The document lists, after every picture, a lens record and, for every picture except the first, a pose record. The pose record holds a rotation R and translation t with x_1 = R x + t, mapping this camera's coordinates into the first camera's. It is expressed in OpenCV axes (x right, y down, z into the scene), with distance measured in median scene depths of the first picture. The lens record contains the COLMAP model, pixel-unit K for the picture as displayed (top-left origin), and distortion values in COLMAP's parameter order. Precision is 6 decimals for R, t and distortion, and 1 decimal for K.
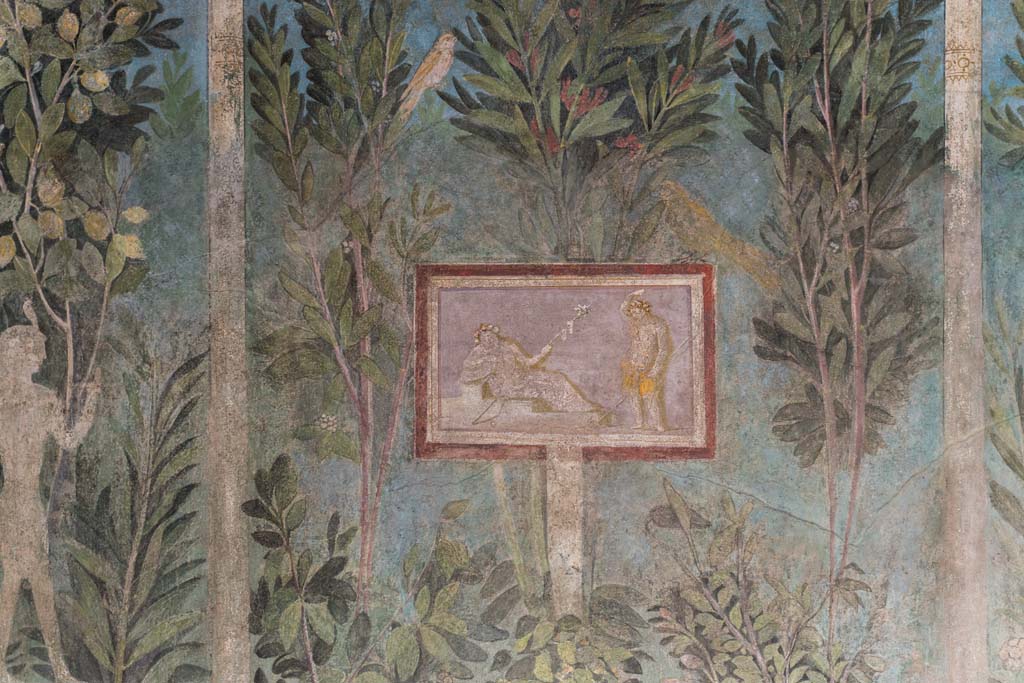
lens RADIAL K [[2194.2, 0, 509.8], [0, 2194.2, 342.8], [0, 0, 1]] dist [0.048402, 0.000000]
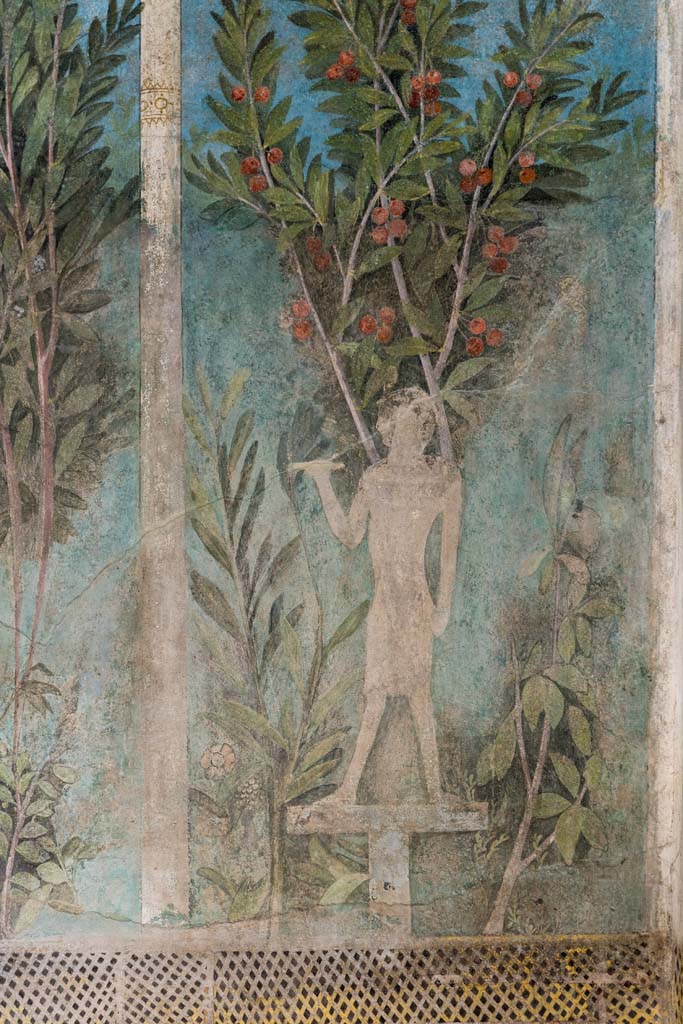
lens RADIAL K [[2194.2, 0, 339.7], [0, 2194.2, 512.6], [0, 0, 1]] dist [0.048402, 0.000000]
pose [[0.958765, -0.008794, 0.284065, 0.019559], [-0.002502, 0.999221, 0.039378, 0.002944], [-0.284190, -0.038465, 0.957996, 0.111158]]
